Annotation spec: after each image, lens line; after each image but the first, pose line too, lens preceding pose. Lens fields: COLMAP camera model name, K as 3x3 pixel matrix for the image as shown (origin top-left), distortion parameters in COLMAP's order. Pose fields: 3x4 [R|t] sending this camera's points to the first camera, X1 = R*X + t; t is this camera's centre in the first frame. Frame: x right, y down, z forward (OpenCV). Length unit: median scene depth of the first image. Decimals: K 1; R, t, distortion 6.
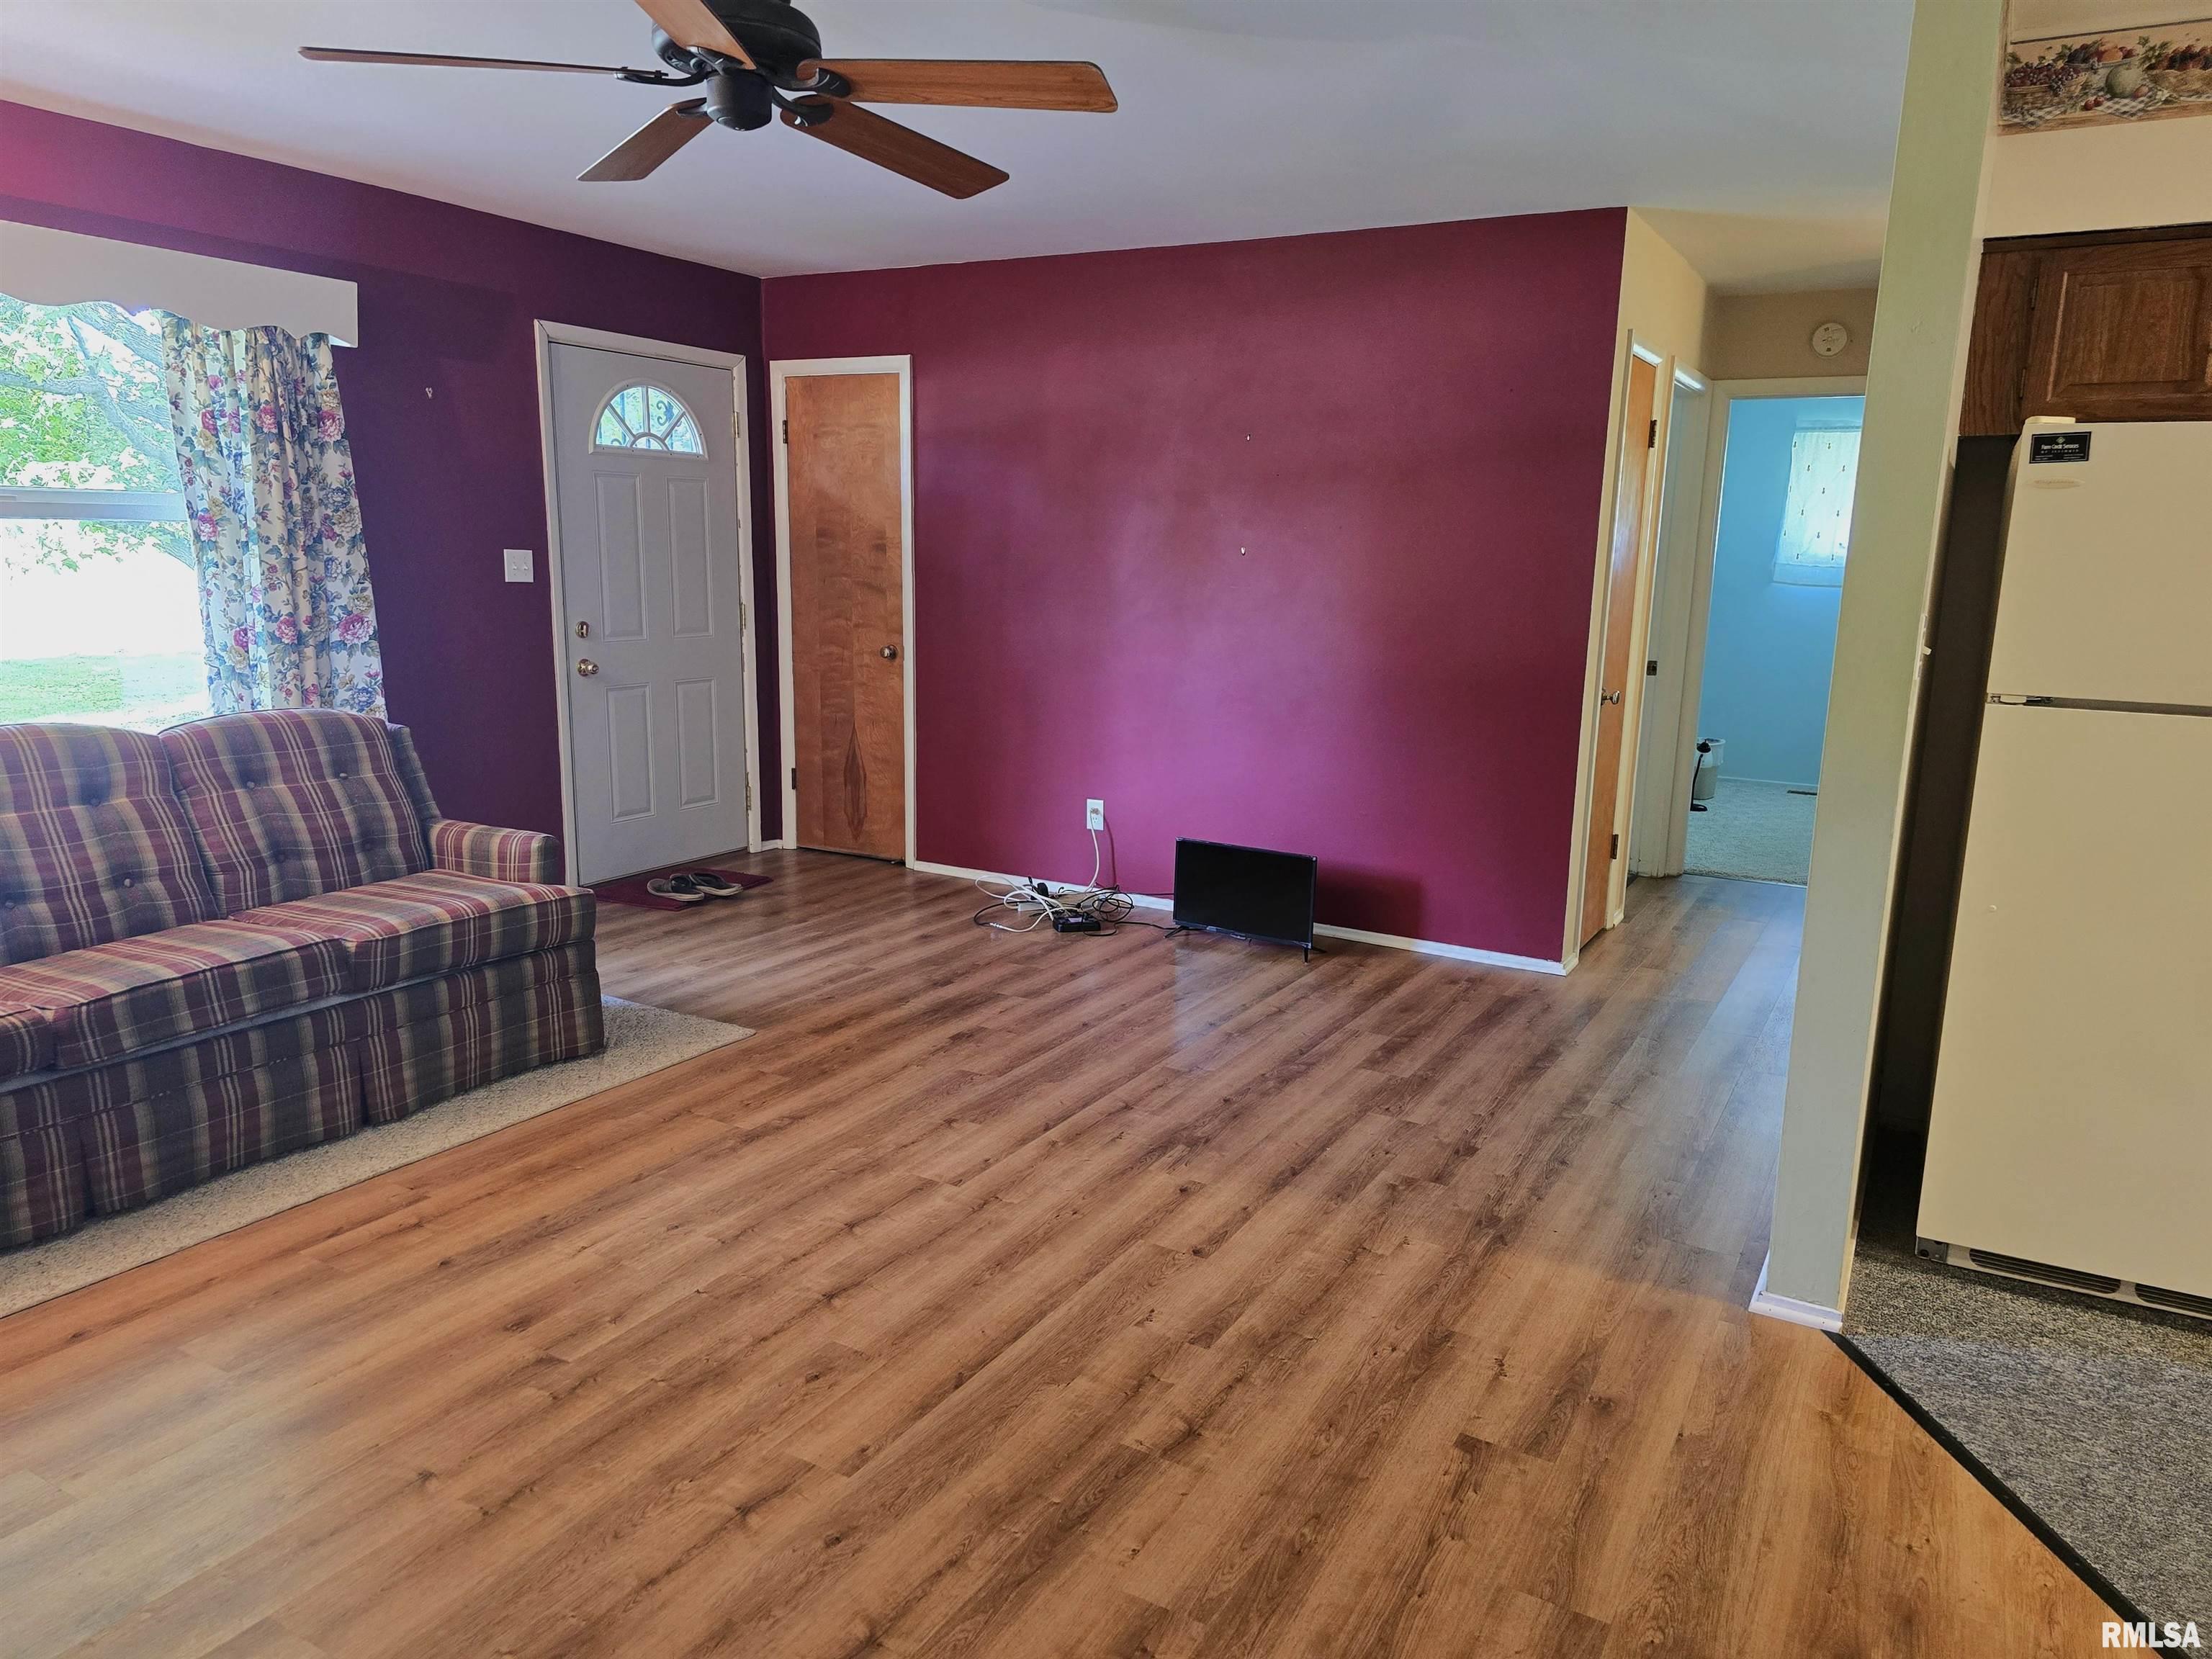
lens RADIAL K [[1486.4, 0, 1106.0], [0, 1486.4, 829.5], [0, 0, 1]] dist [0.057594, -0.048725]
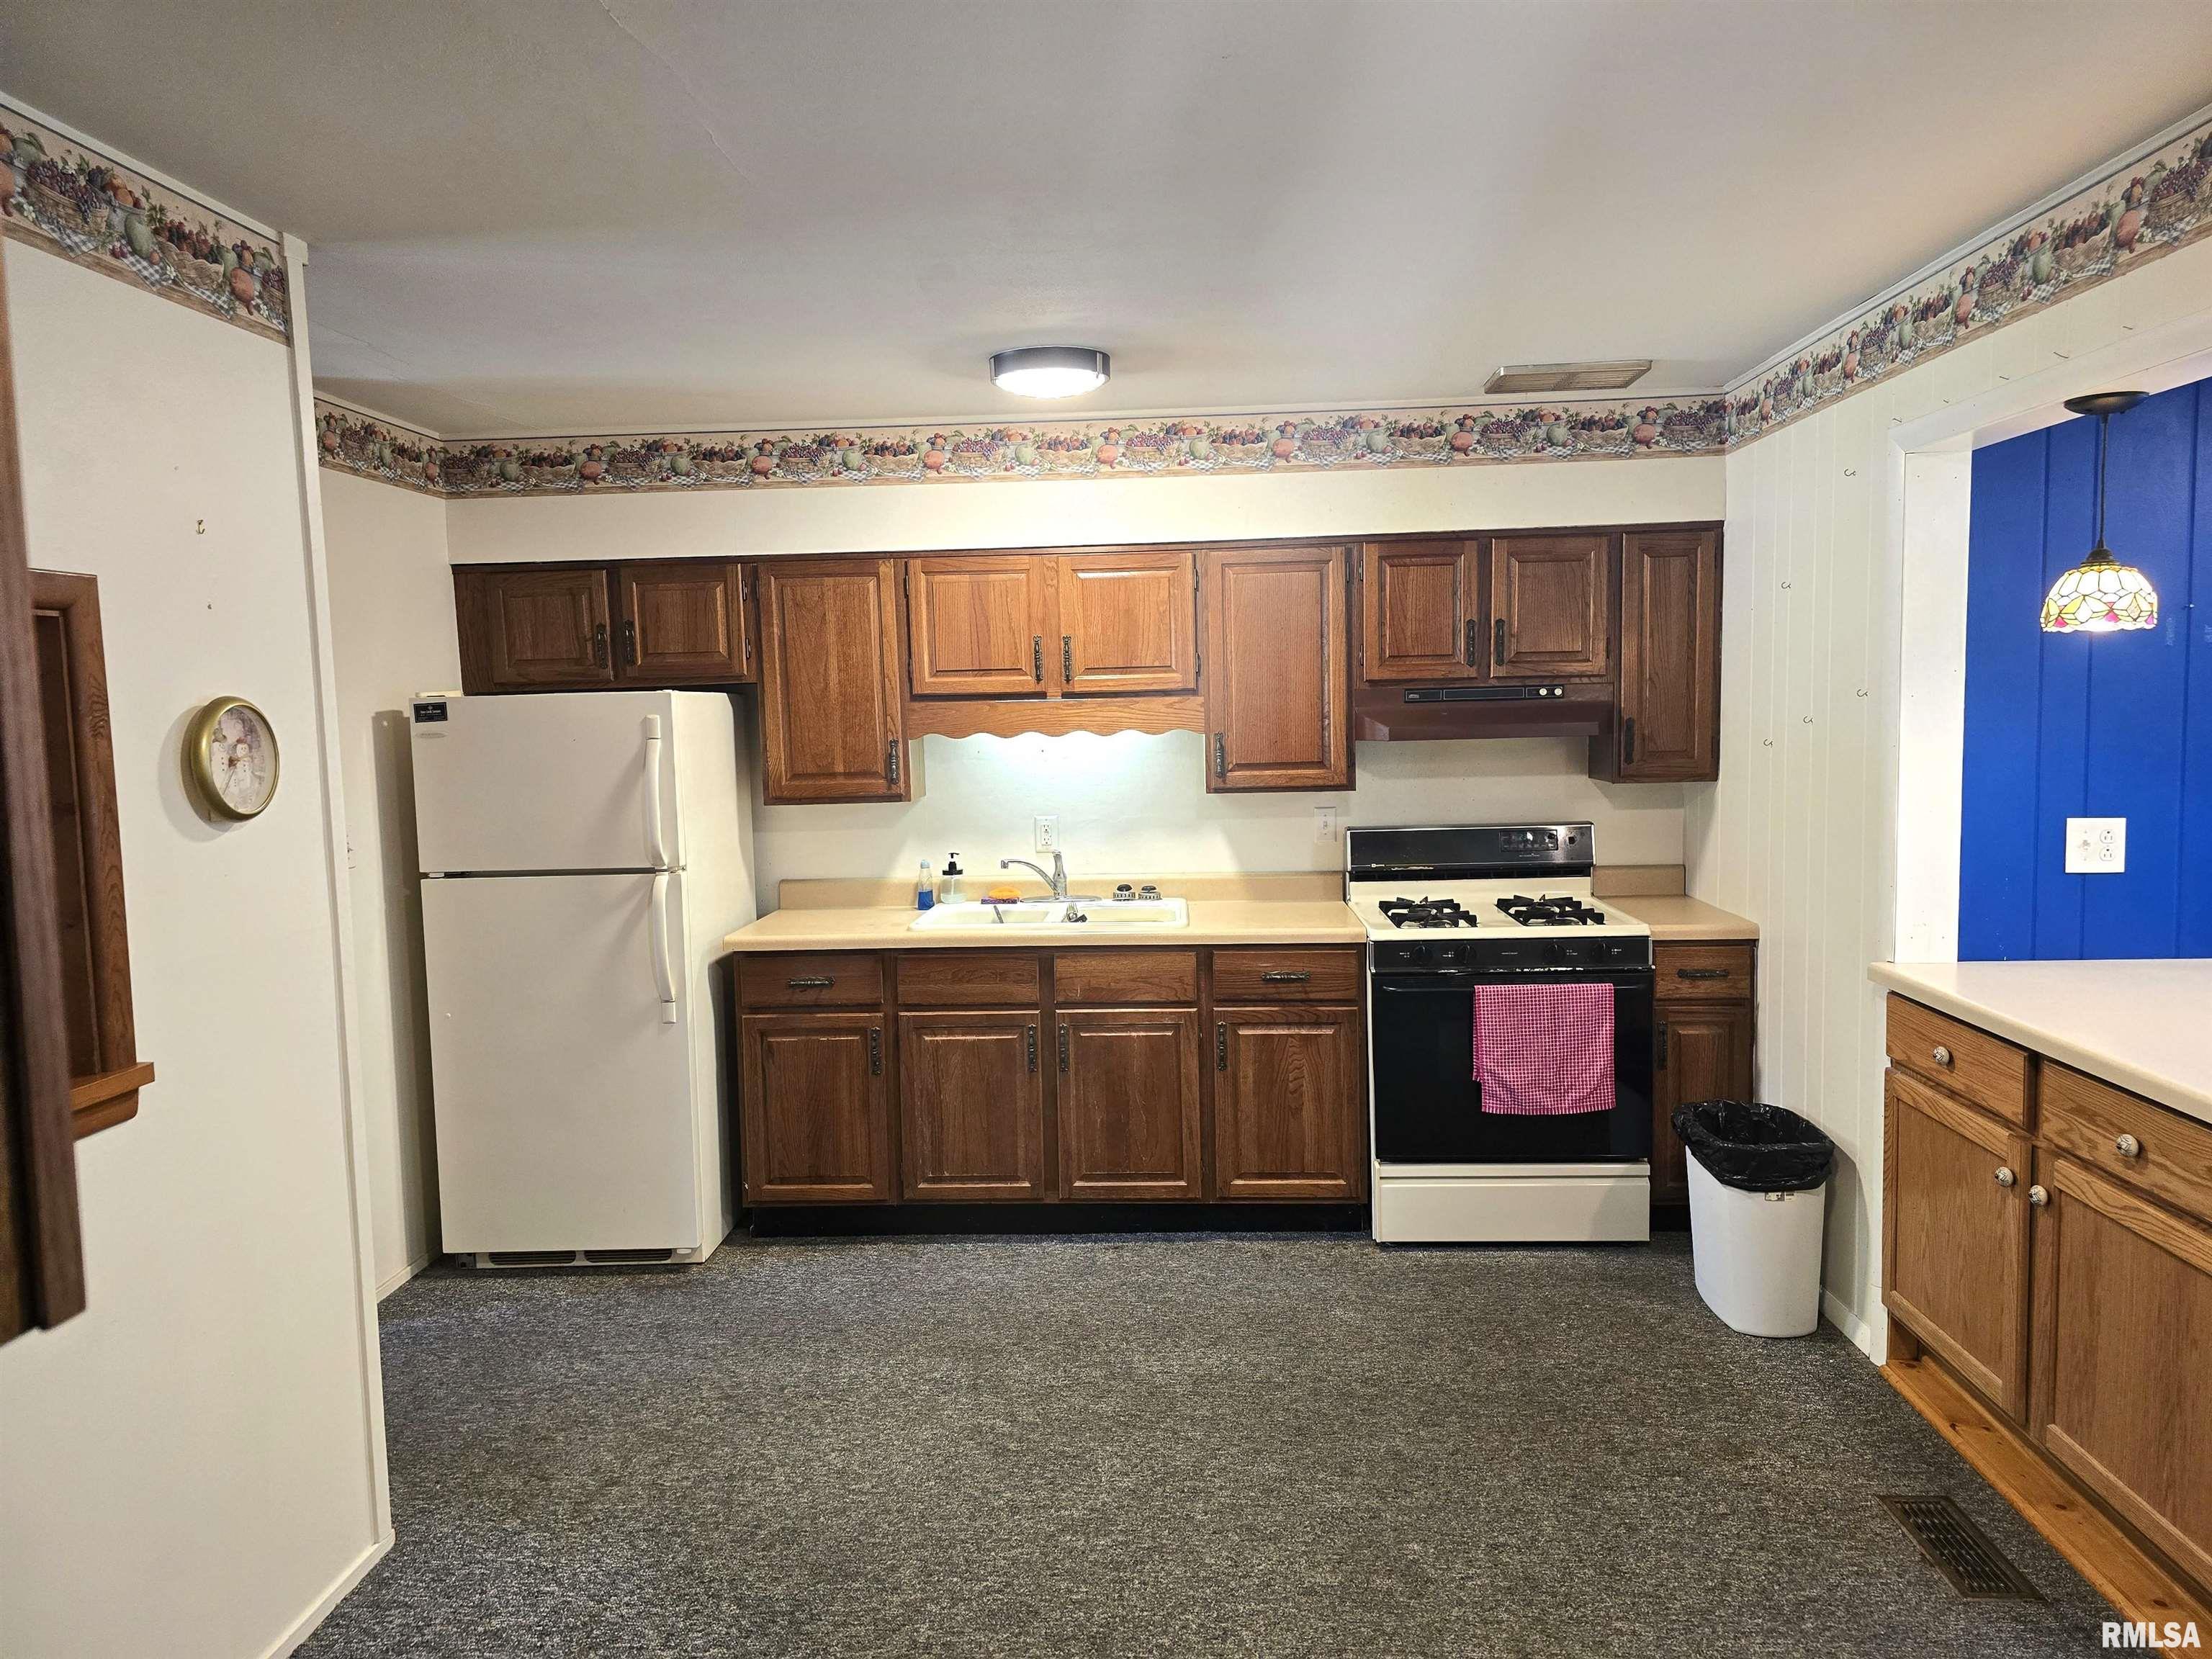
lens RADIAL K [[1486.4, 0, 1106.0], [0, 1486.4, 829.5], [0, 0, 1]] dist [0.057594, -0.048725]
pose [[0.888975, -0.084279, 0.450134, 0.453165], [0.133330, 0.987971, -0.078335, 0.064828], [-0.438117, 0.129654, 0.889518, -0.543361]]
